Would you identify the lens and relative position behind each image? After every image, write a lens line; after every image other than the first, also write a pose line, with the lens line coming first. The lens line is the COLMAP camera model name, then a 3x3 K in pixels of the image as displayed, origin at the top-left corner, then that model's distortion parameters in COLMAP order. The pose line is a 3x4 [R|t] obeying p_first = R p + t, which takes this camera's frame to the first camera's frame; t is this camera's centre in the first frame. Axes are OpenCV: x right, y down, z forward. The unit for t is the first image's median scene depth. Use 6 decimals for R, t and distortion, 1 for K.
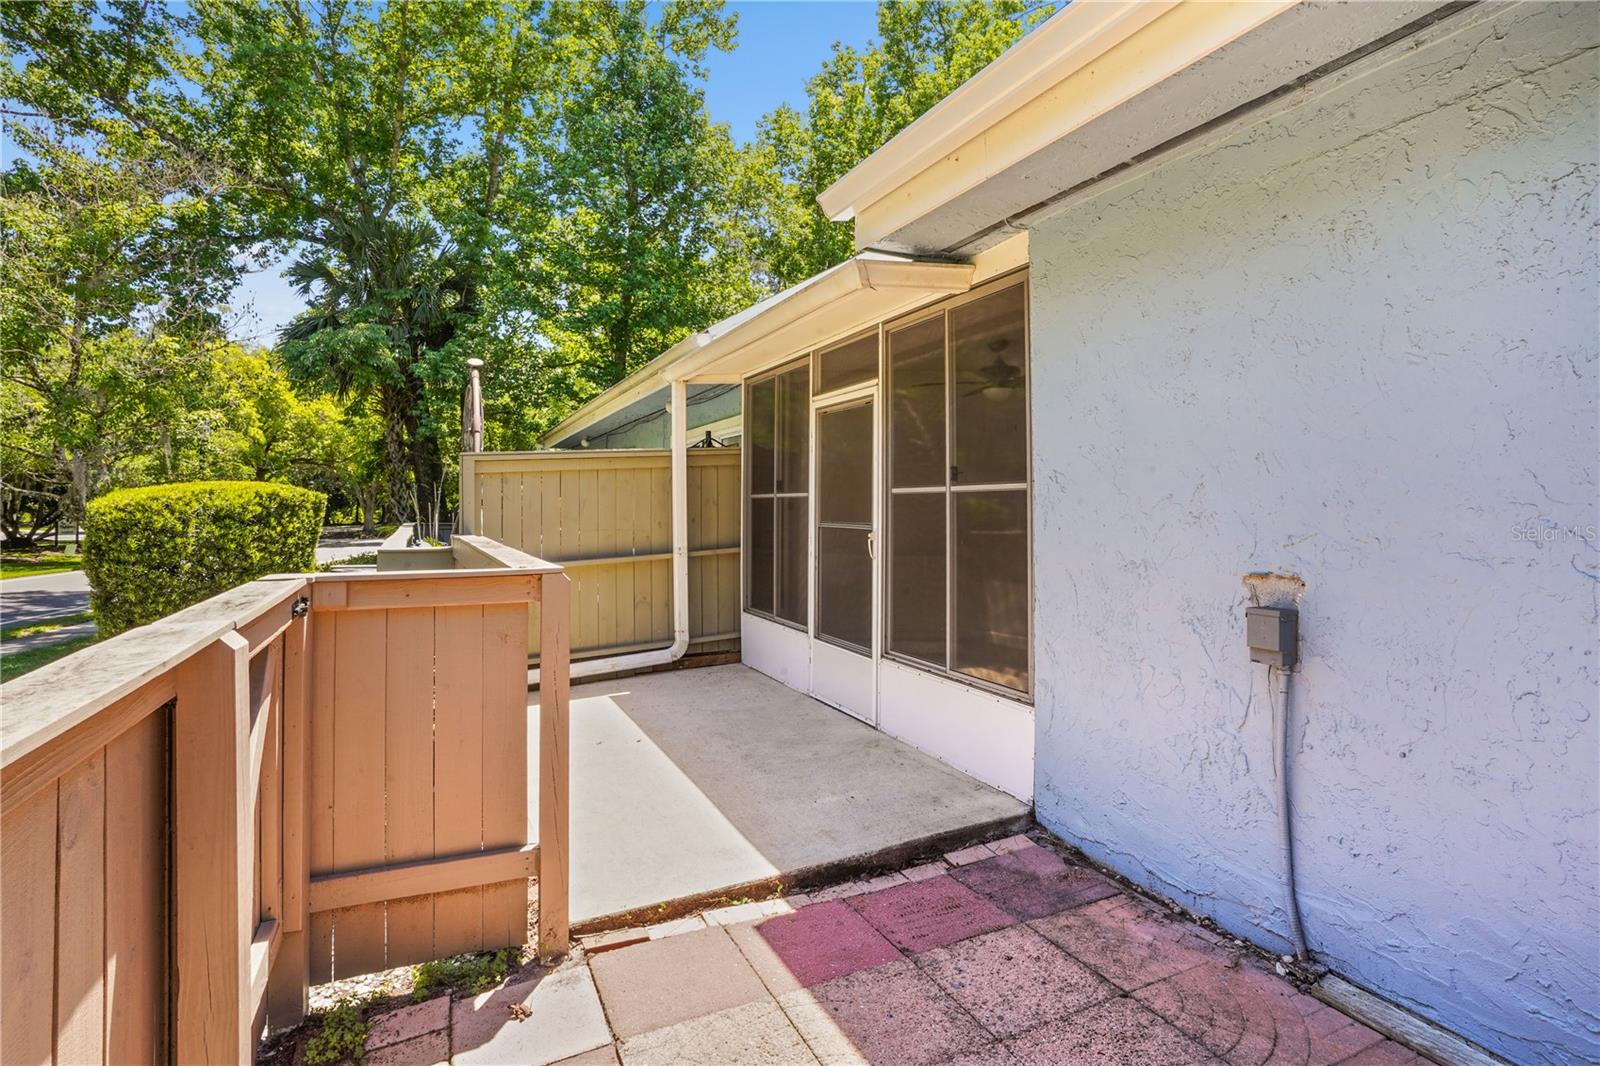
lens RADIAL K [[806.4, 0, 778.2], [0, 806.4, 485.6], [0, 0, 1]] dist [-0.054550, 0.018986]
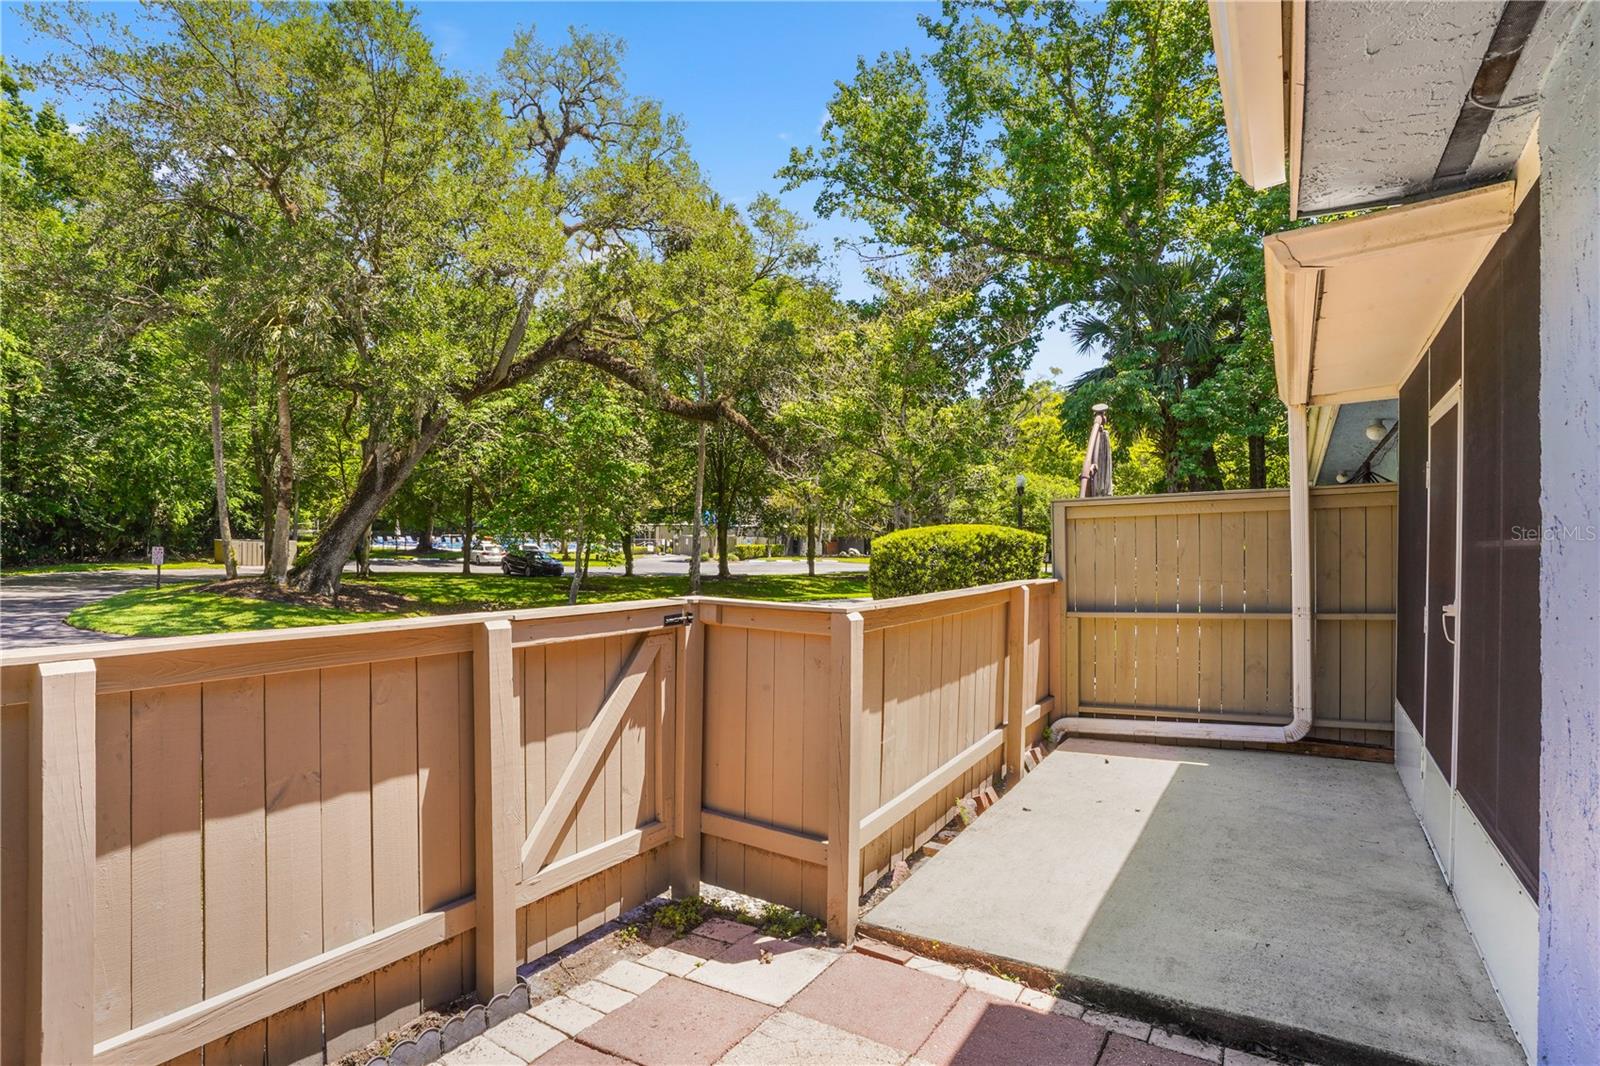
lens RADIAL K [[806.4, 0, 785.2], [0, 806.4, 542.2], [0, 0, 1]] dist [-0.054550, 0.018986]
pose [[0.554330, 0.016881, -0.832125, 0.254787], [0.001218, 0.999777, 0.021094, -0.006817], [0.832296, -0.012706, 0.554186, 0.115036]]
